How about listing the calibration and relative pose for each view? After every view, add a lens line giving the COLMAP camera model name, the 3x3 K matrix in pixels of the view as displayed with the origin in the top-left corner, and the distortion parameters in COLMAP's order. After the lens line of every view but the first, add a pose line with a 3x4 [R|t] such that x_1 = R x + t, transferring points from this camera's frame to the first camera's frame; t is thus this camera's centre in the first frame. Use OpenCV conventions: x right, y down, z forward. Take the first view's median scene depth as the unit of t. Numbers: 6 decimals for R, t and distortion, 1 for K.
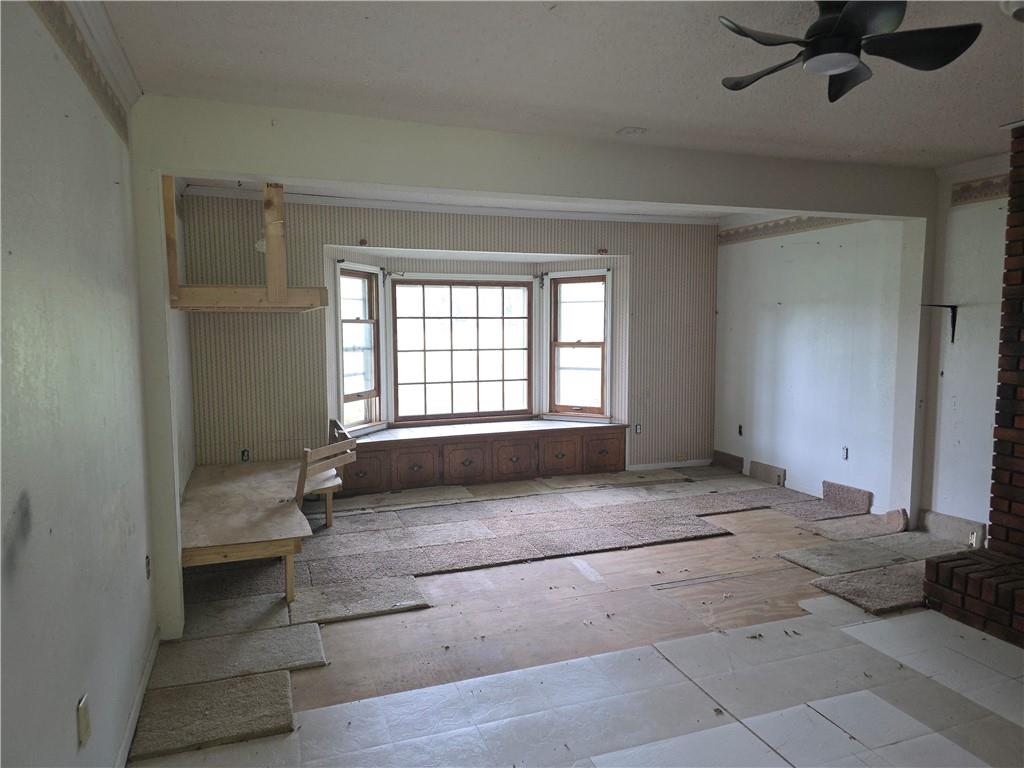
lens RADIAL K [[688.1, 0, 502.9], [0, 688.1, 374.8], [0, 0, 1]] dist [0.059231, -0.056084]
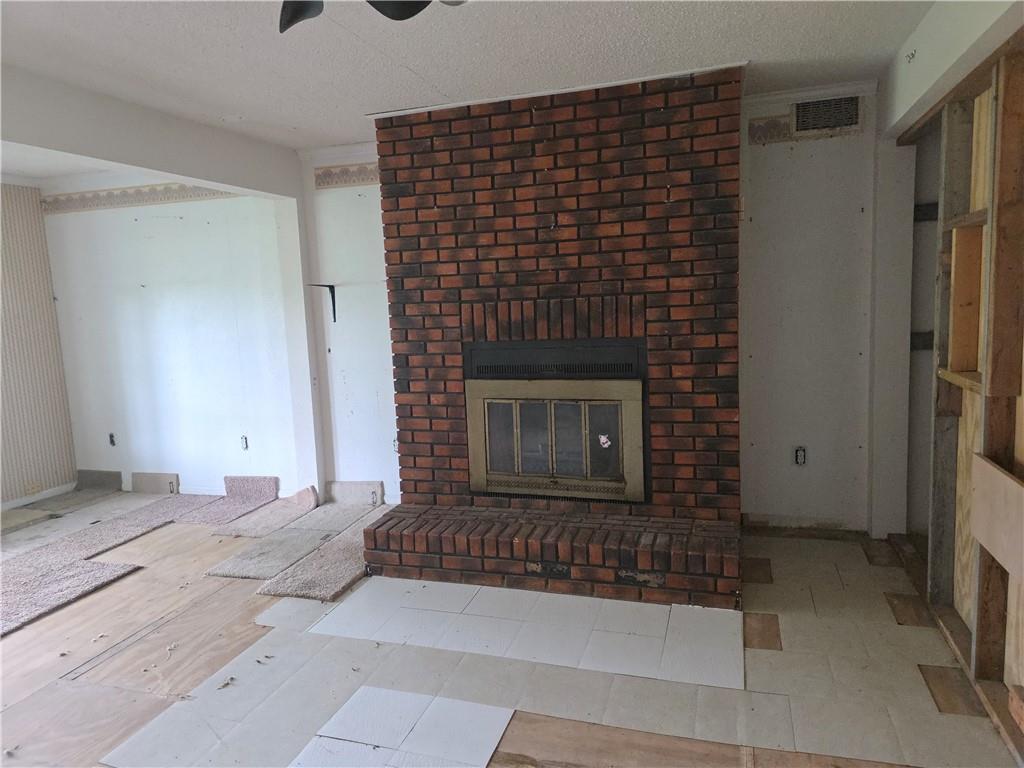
lens RADIAL K [[688.1, 0, 502.9], [0, 688.1, 374.8], [0, 0, 1]] dist [0.059231, -0.056084]
pose [[0.598268, -0.112538, 0.793354, -0.044357], [0.099524, 0.992858, 0.065787, -0.007729], [-0.795091, 0.039600, 0.605195, 0.169710]]
